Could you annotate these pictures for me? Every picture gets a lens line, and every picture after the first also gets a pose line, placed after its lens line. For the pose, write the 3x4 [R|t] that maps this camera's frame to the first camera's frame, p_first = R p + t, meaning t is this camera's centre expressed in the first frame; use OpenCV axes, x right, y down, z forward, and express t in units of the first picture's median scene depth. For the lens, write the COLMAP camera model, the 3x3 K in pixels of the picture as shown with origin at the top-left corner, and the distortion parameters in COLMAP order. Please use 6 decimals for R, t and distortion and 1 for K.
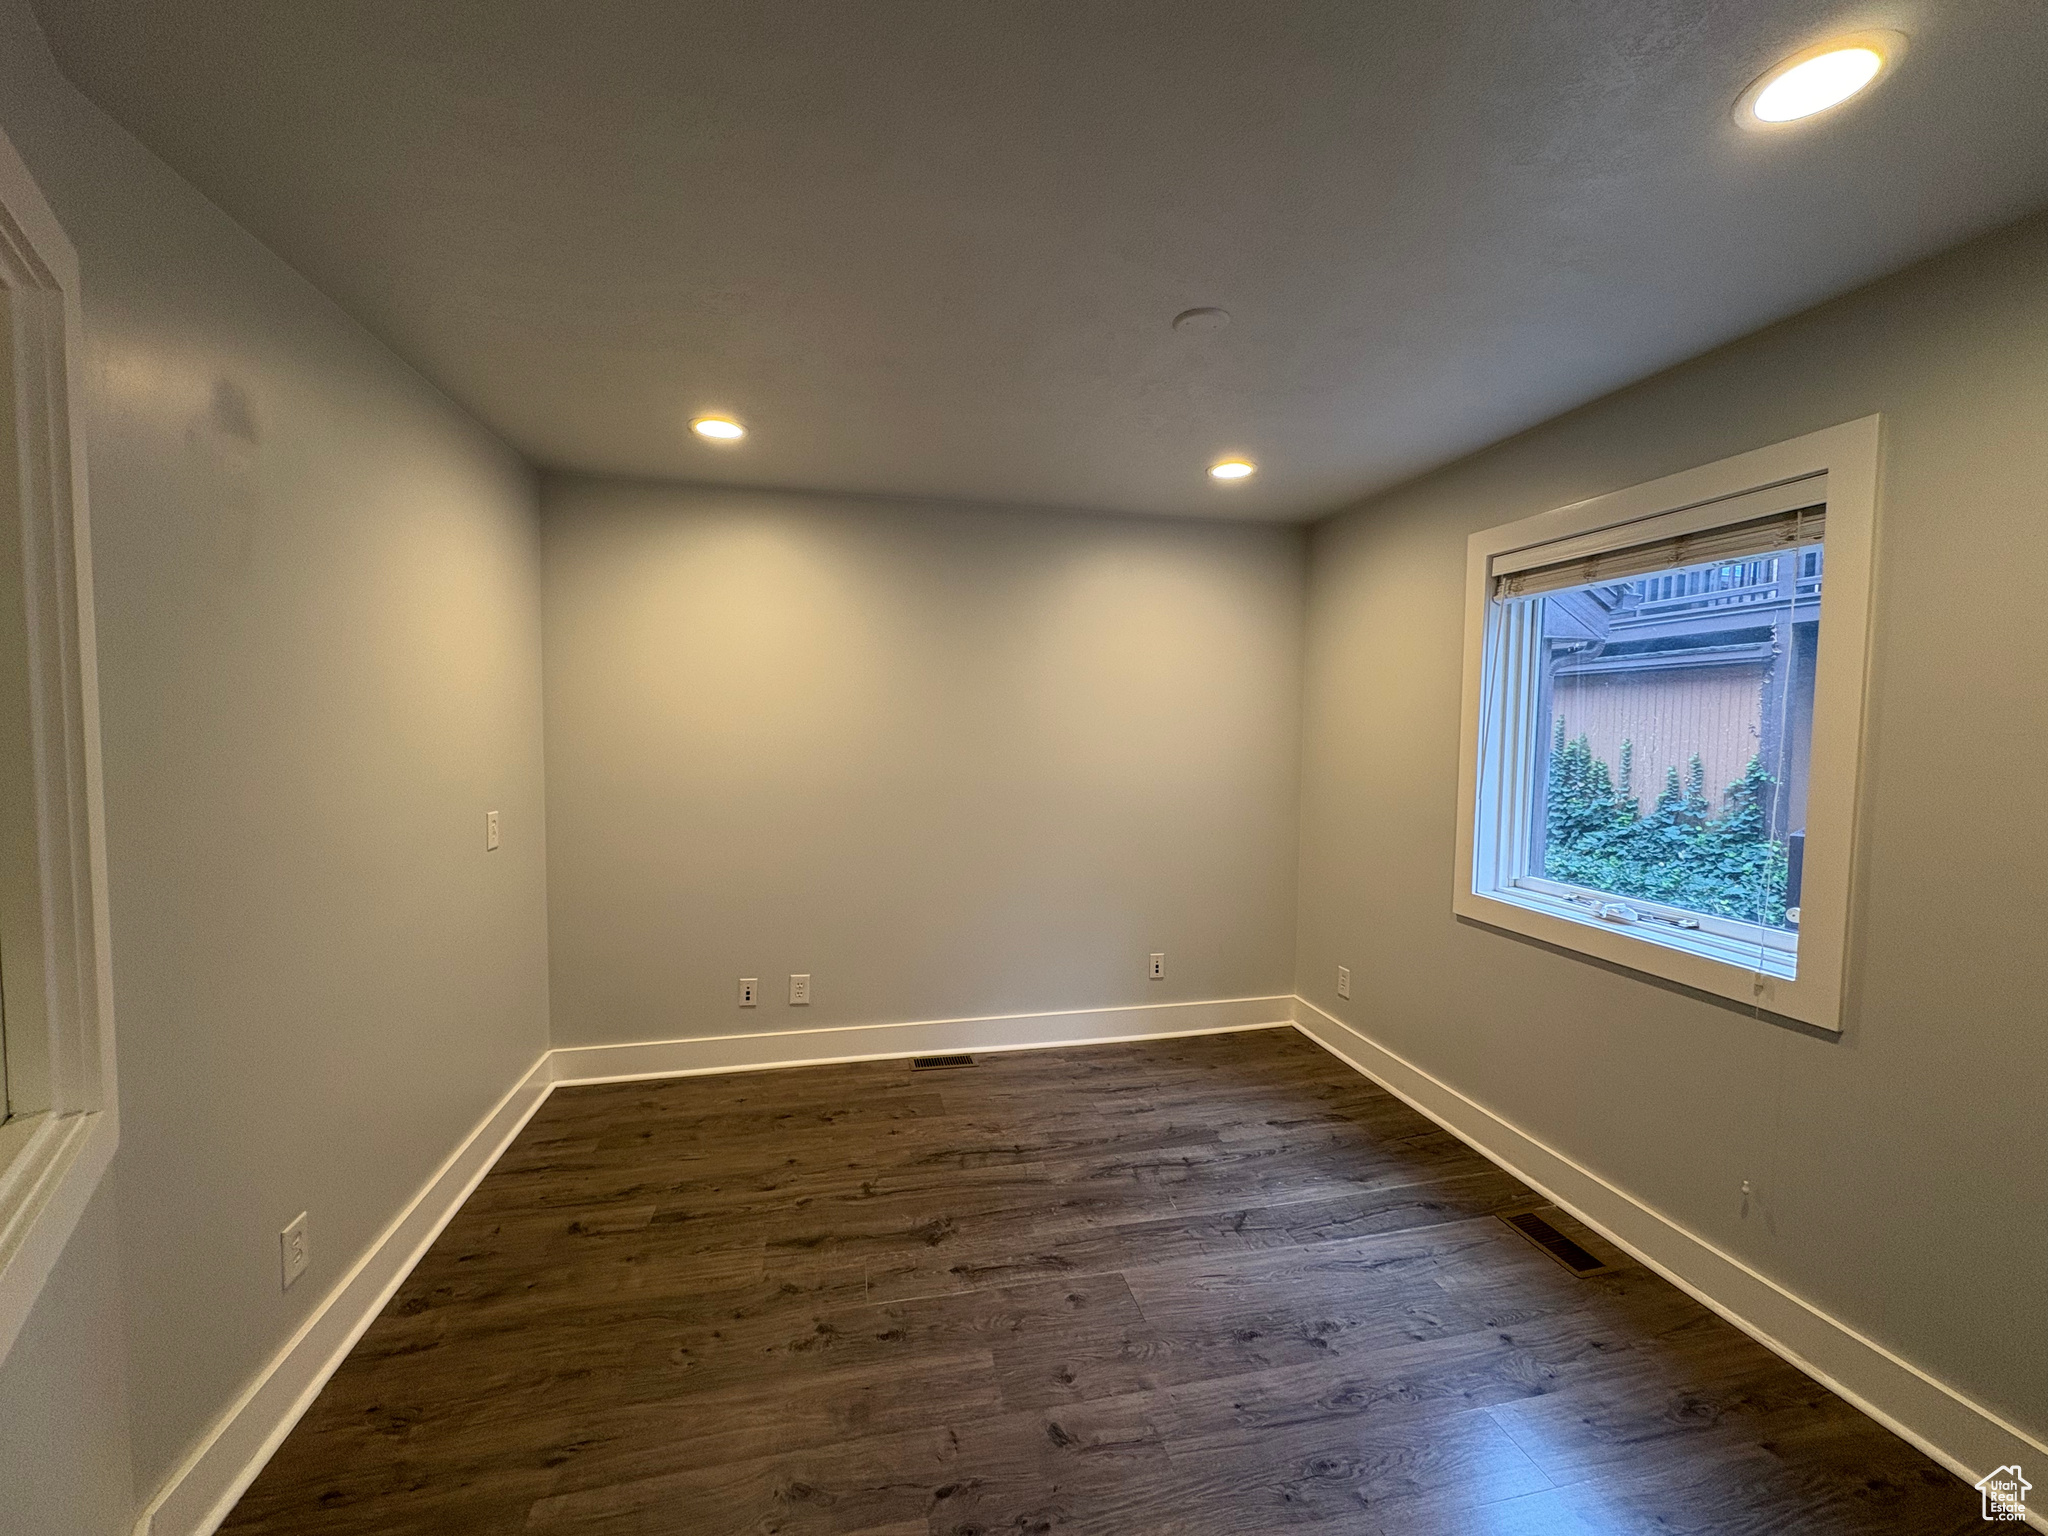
lens RADIAL K [[813.1, 0, 1025.6], [0, 813.1, 770.1], [0, 0, 1]] dist [-0.000921, 0.000719]
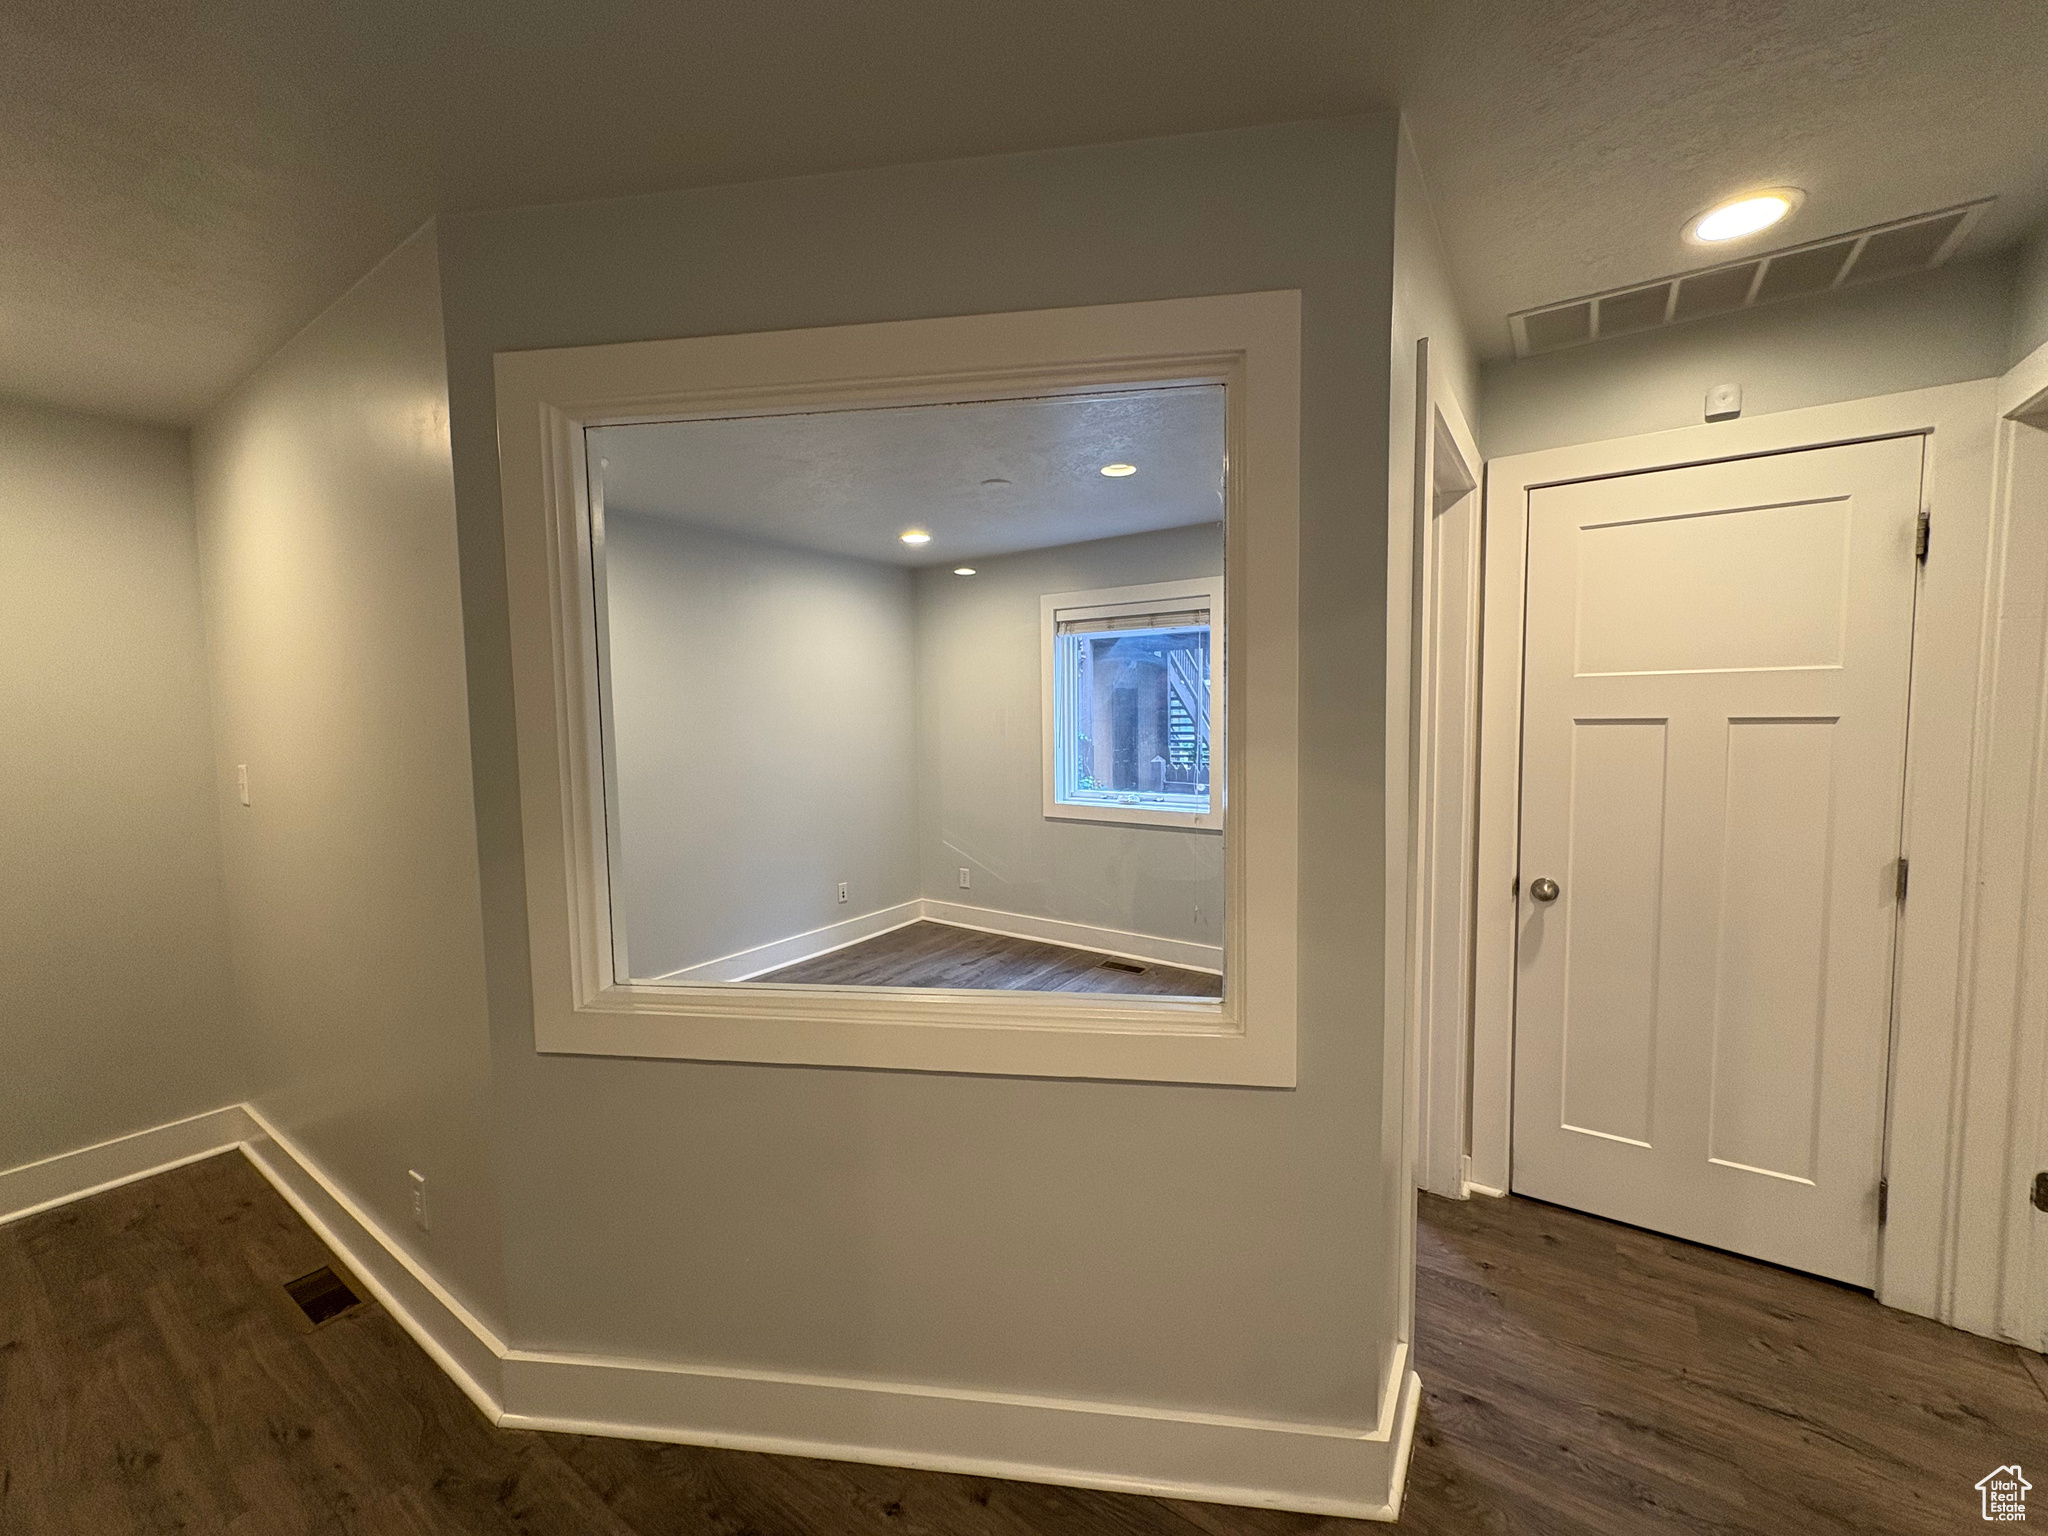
lens RADIAL K [[805.0, 0, 1024.0], [0, 805.0, 768.0], [0, 0, 1]] dist [-0.001378, 0.000010]
pose [[0.741717, -0.070956, 0.666950, -0.628293], [0.060887, 0.997406, 0.038400, 0.006734], [-0.667944, 0.012126, 0.744113, -0.234112]]
